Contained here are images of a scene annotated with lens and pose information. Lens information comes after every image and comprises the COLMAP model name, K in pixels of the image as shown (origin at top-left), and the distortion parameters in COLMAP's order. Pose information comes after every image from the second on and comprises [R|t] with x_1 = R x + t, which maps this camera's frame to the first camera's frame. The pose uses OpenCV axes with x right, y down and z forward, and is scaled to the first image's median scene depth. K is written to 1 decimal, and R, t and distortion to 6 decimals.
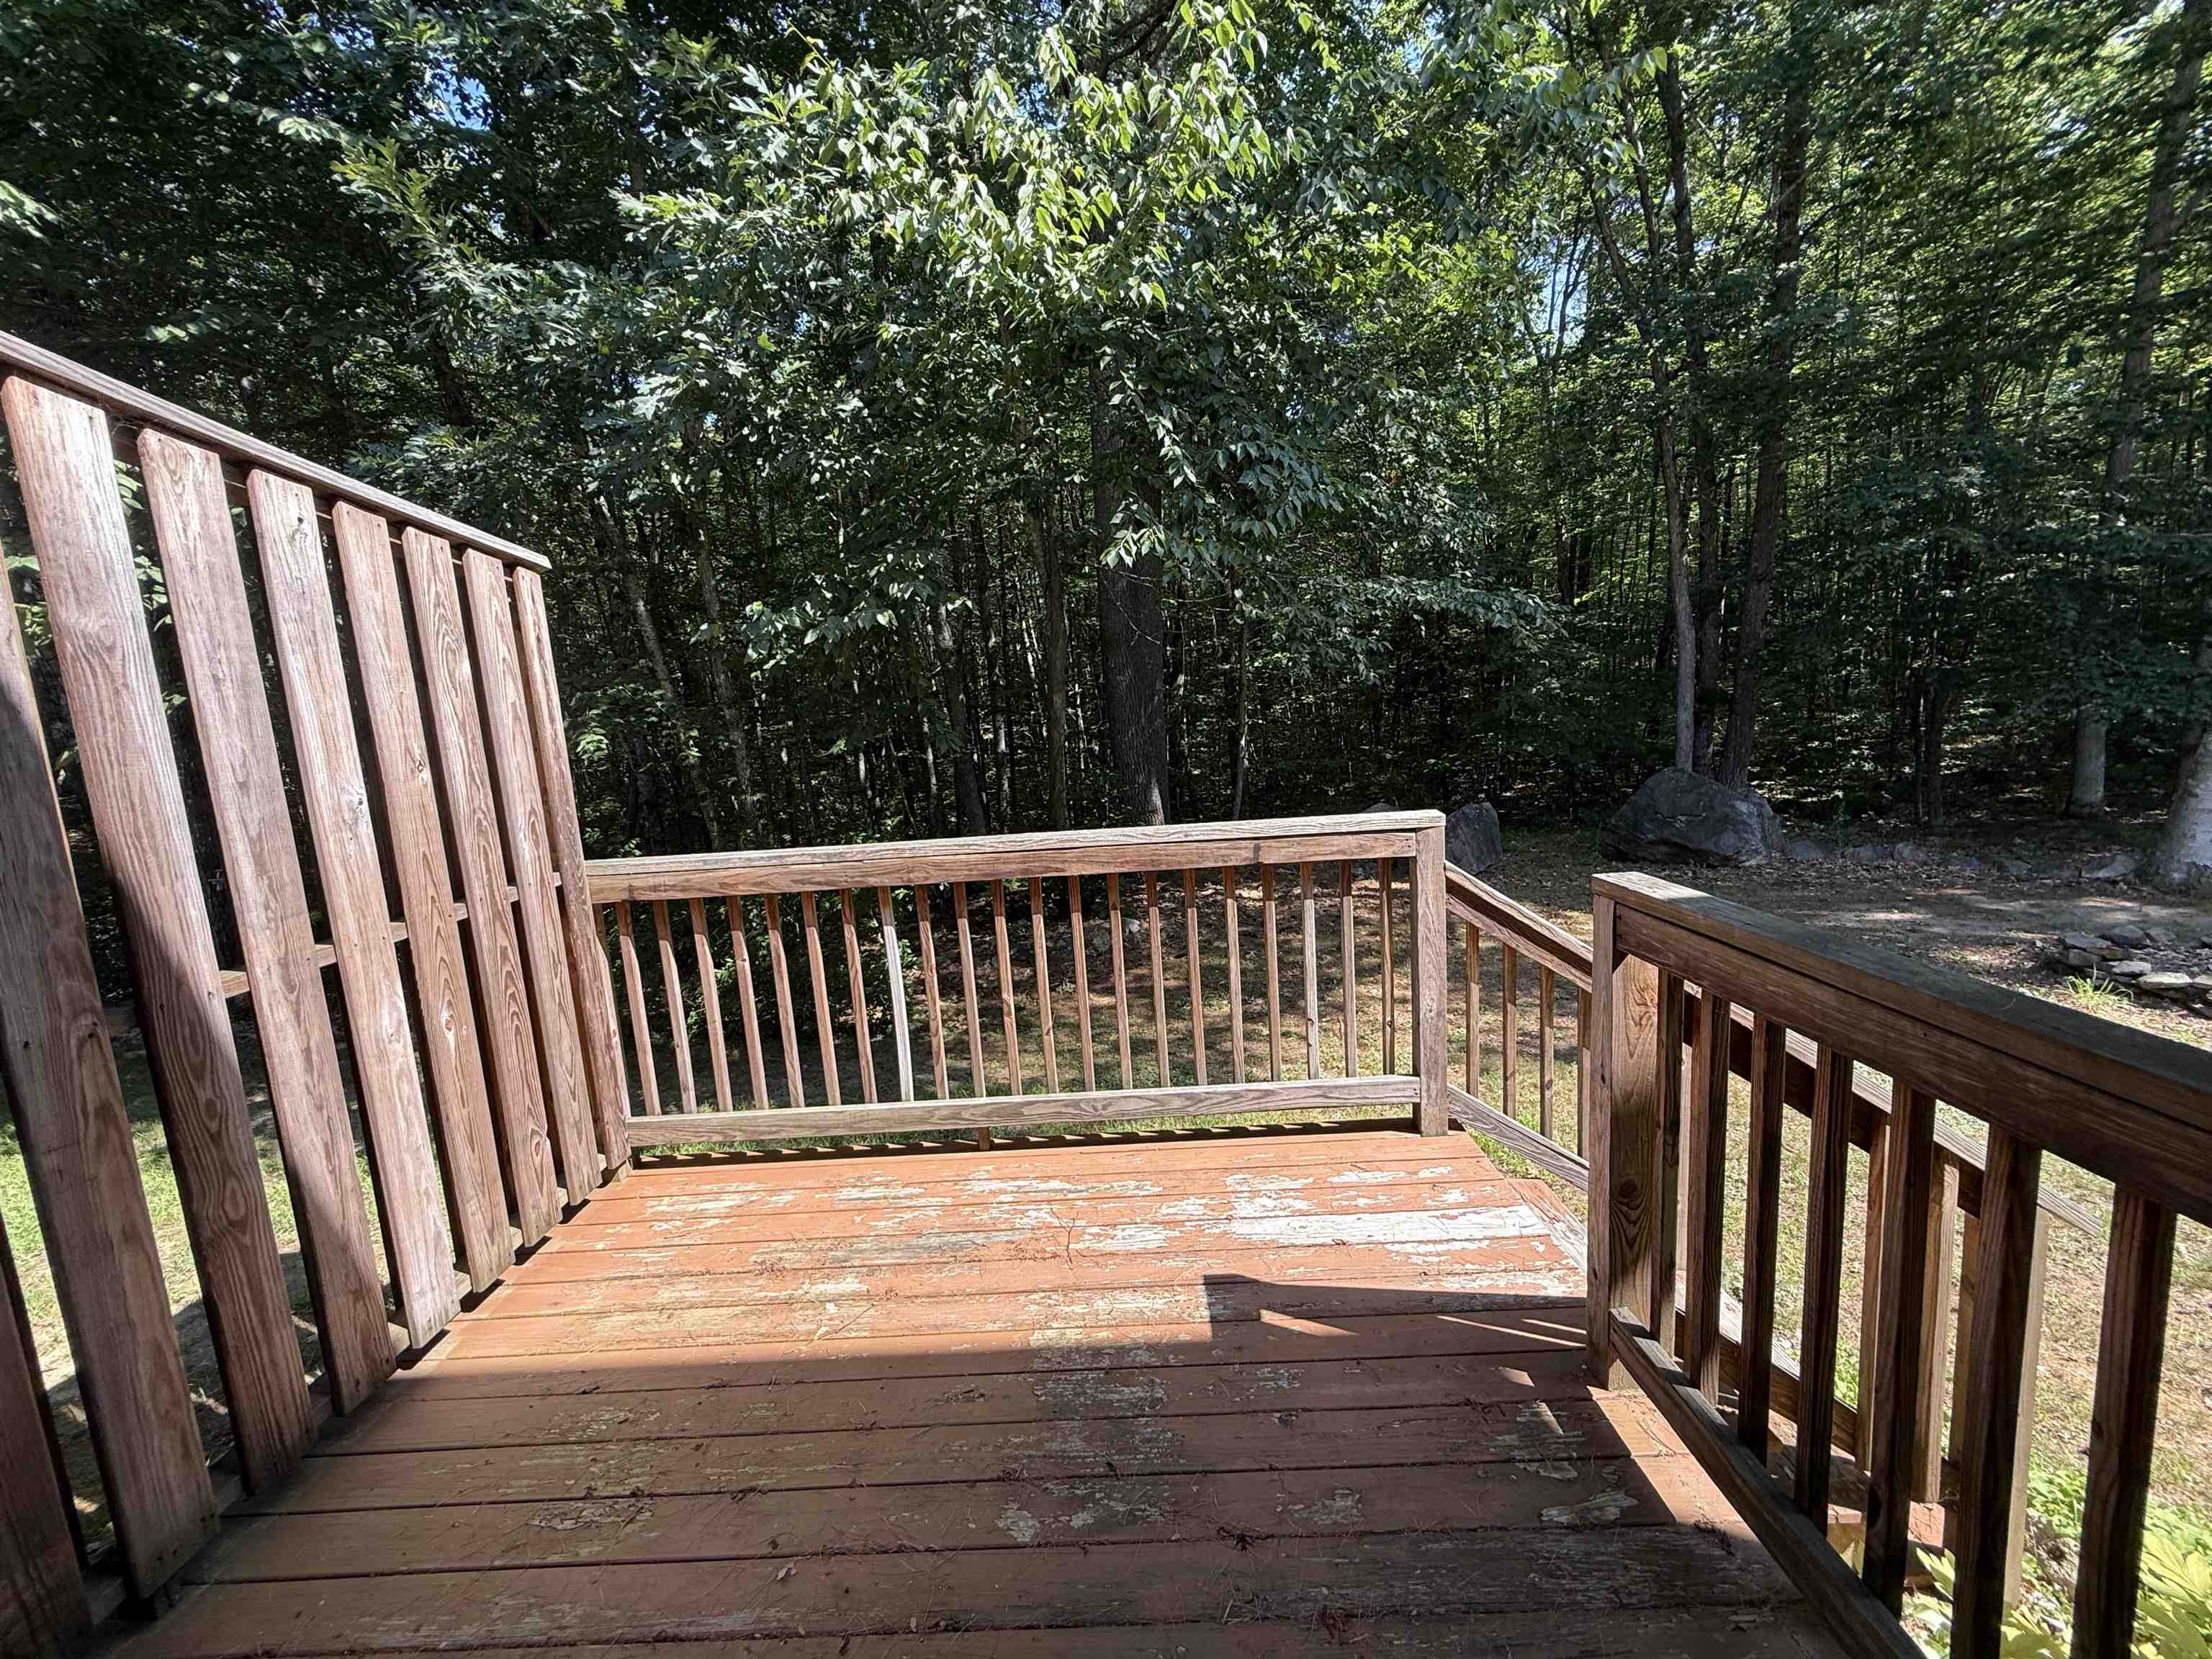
lens RADIAL K [[880.0, 0, 1102.6], [0, 880.0, 825.5], [0, 0, 1]] dist [0.000437, 0.000395]
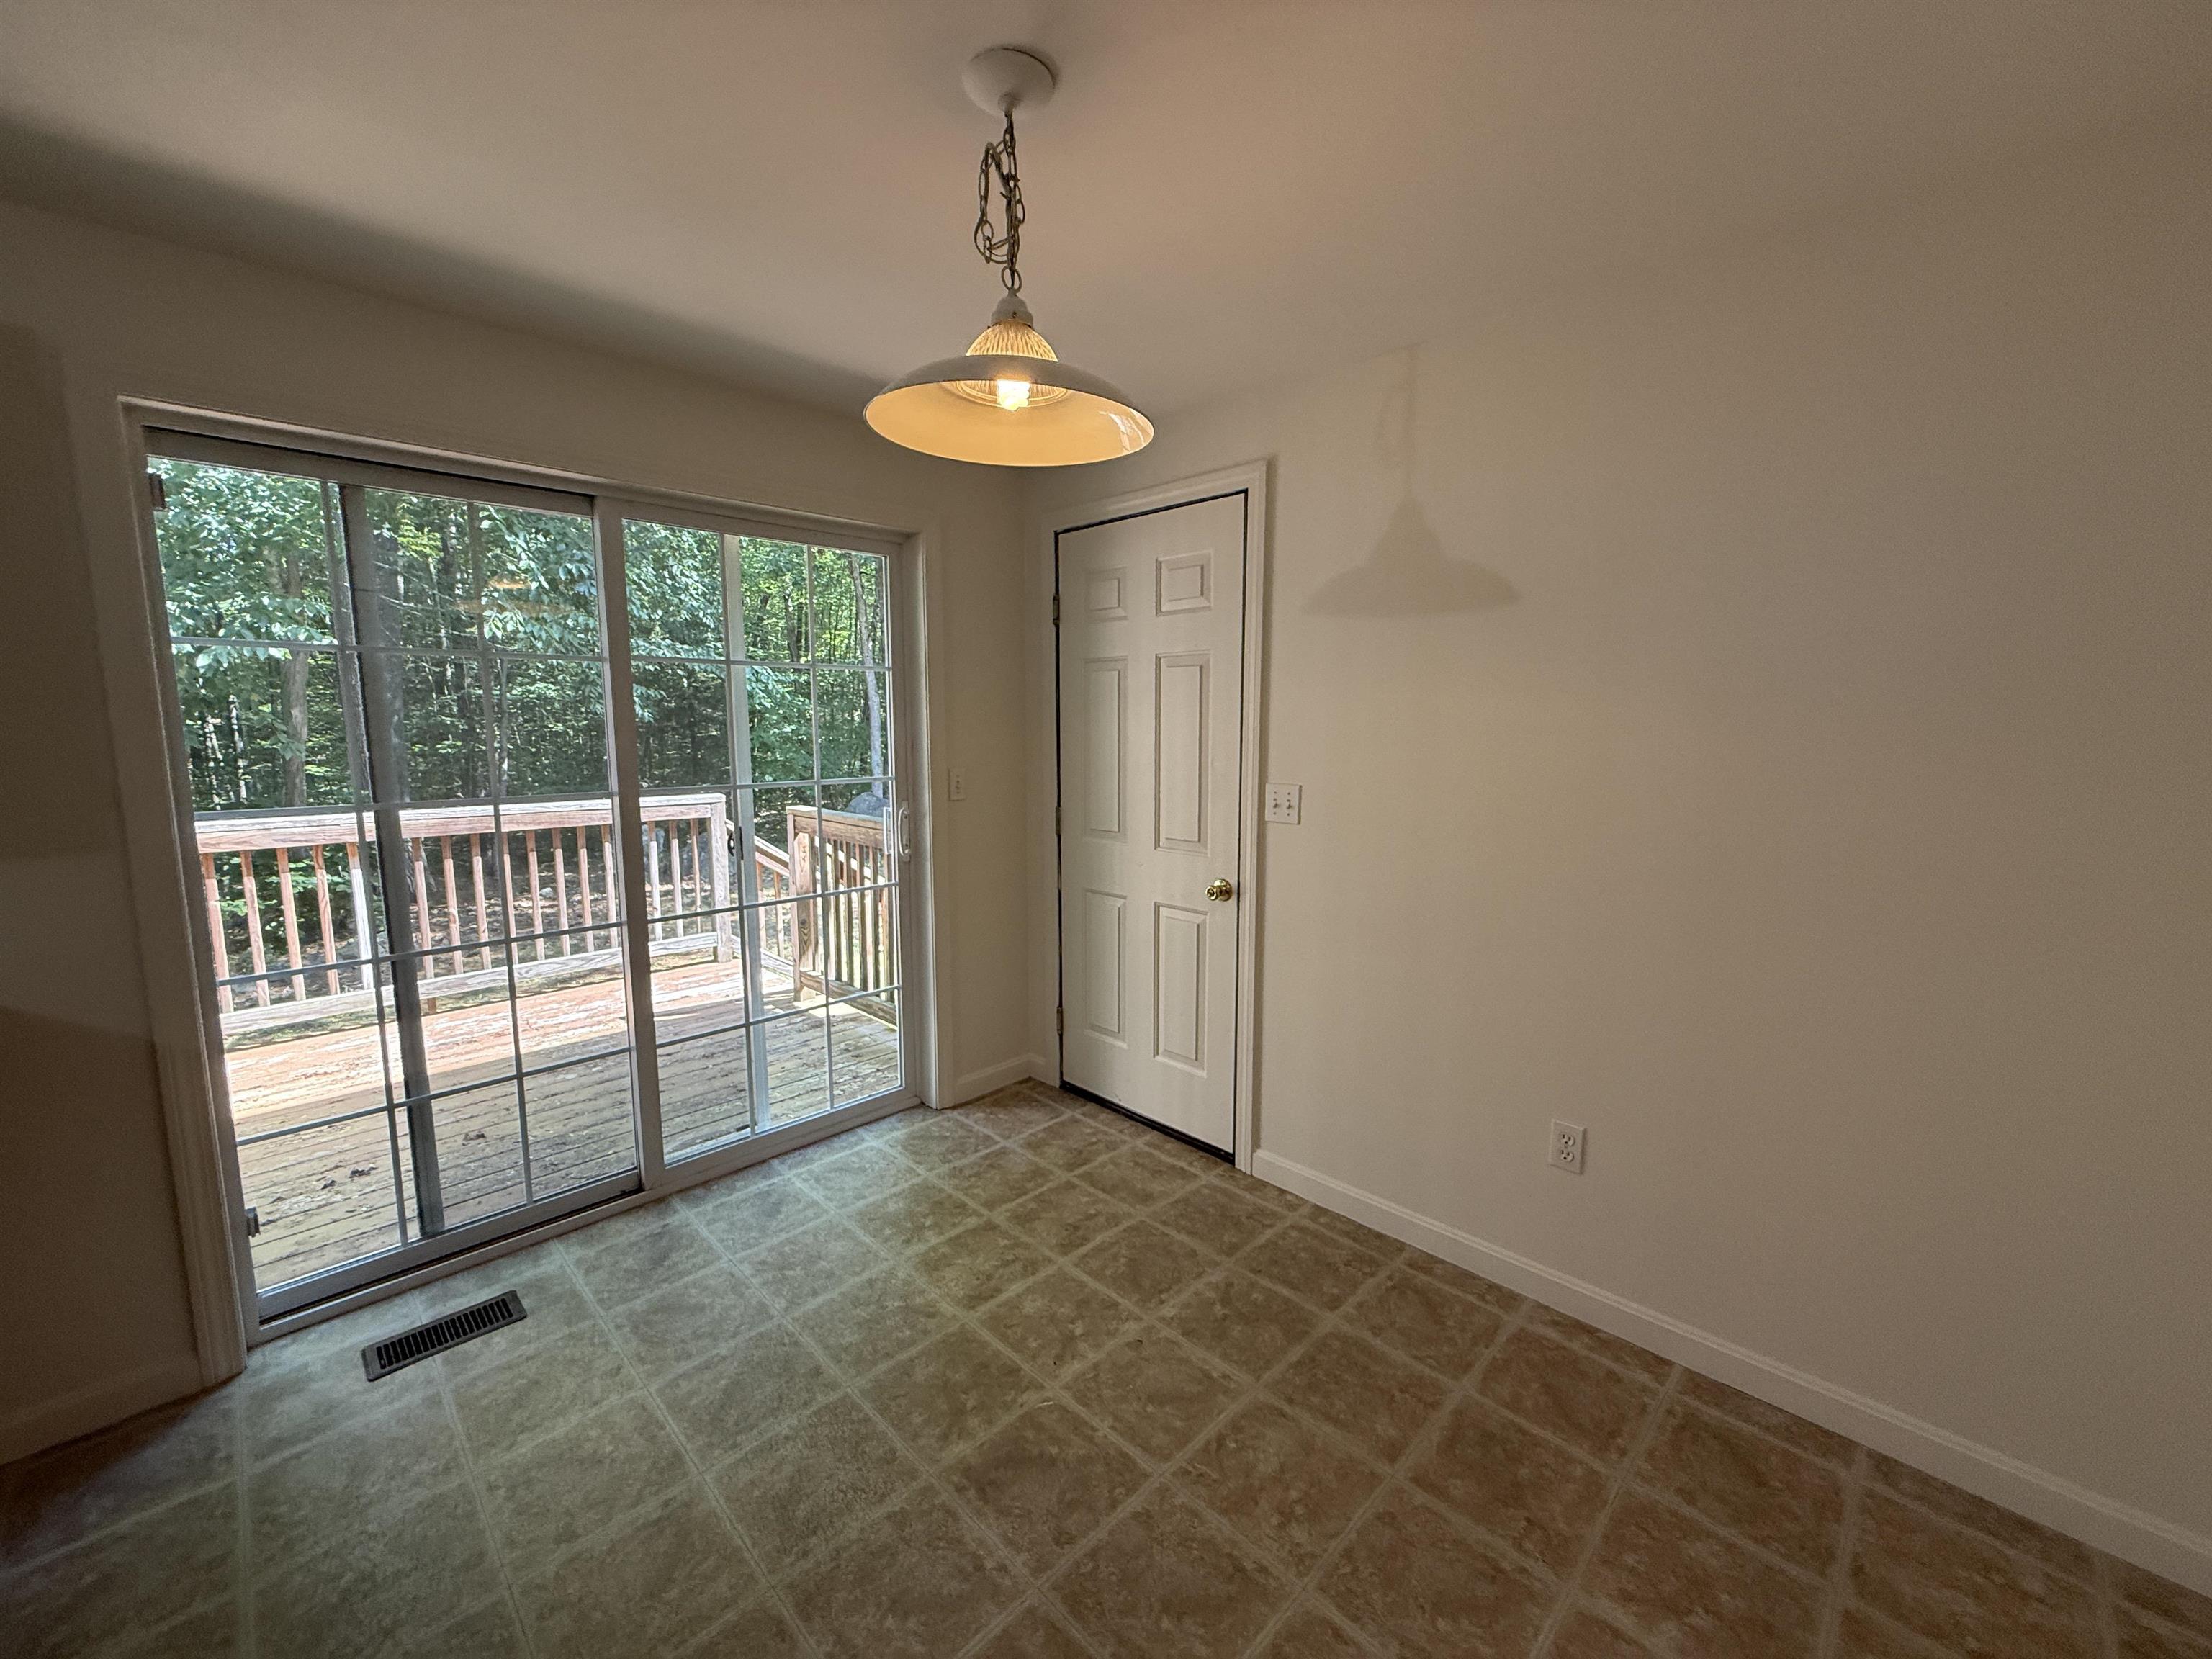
lens RADIAL K [[880.0, 0, 1095.3], [0, 880.0, 828.4], [0, 0, 1]] dist [0.000437, 0.000395]
pose [[0.695288, -0.020229, 0.718447, -0.334160], [0.047687, 0.998700, -0.018030, 0.098777], [-0.717148, 0.046796, 0.695348, -0.716450]]
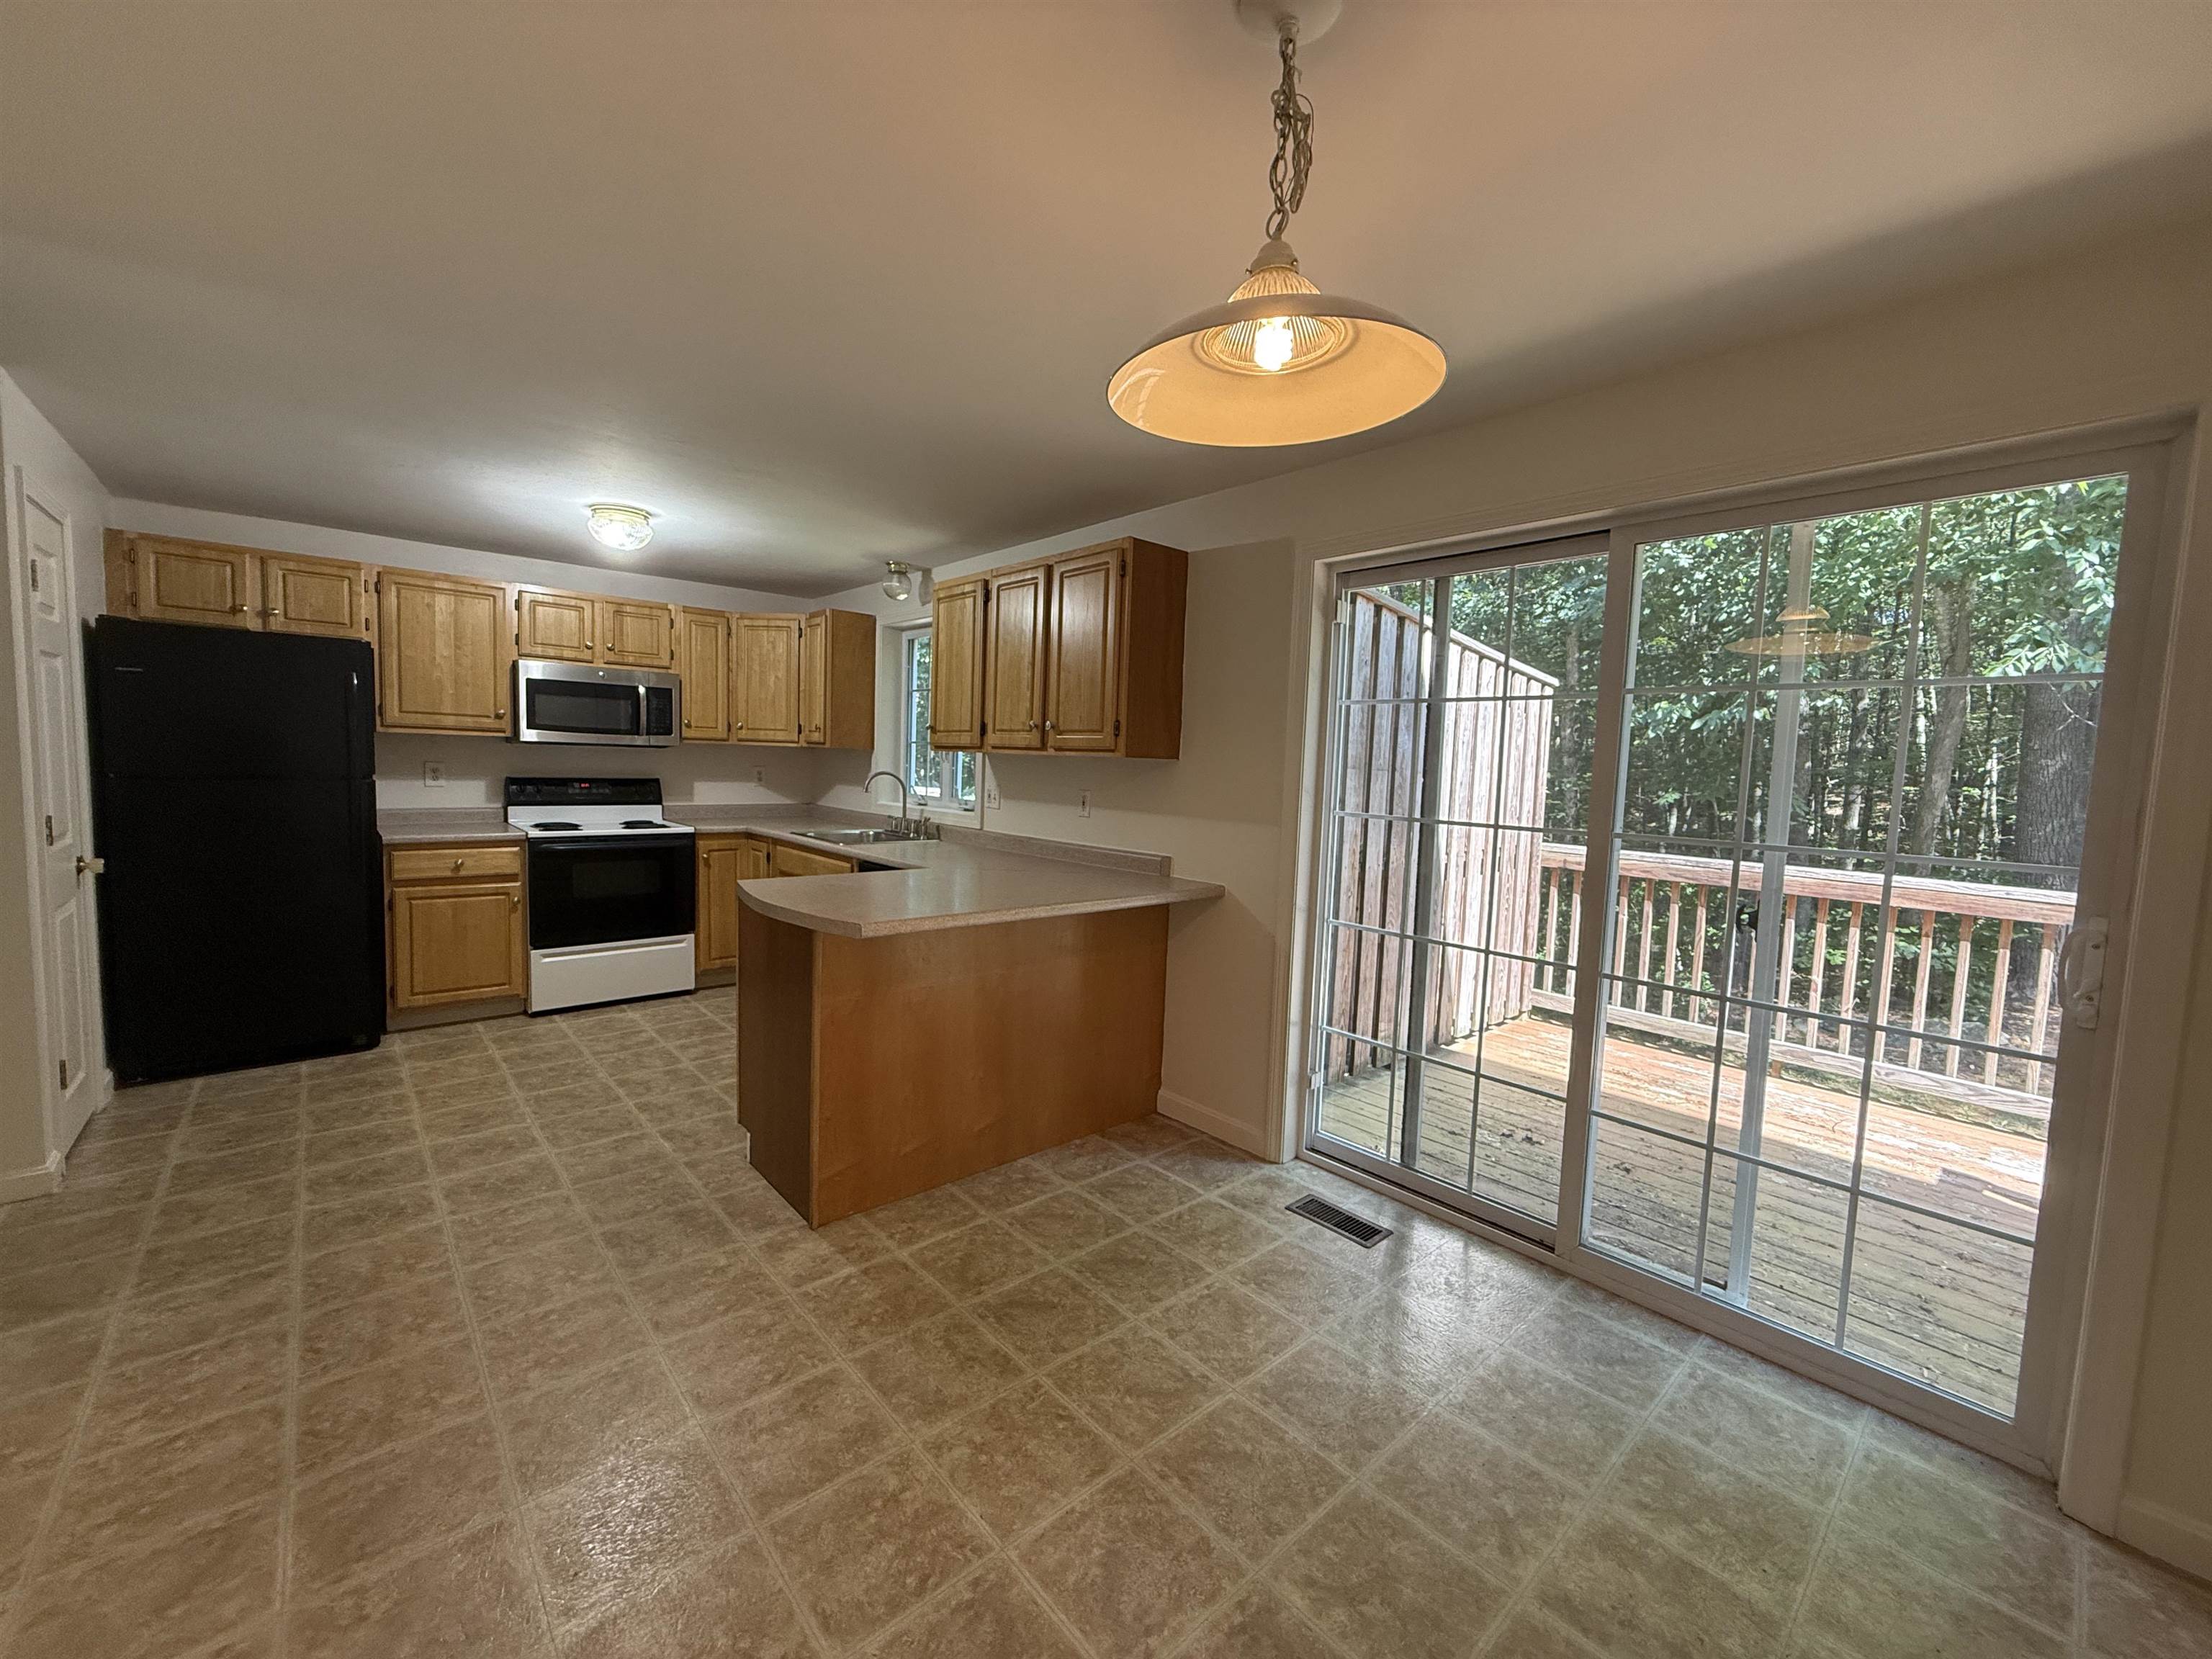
lens RADIAL K [[880.0, 0, 1099.8], [0, 880.0, 830.2], [0, 0, 1]] dist [0.000437, 0.000395]
pose [[0.672464, 0.151269, -0.724507, 0.090235], [-0.178552, 0.983136, 0.039542, 0.080216], [0.718270, 0.102772, 0.688132, -0.693502]]
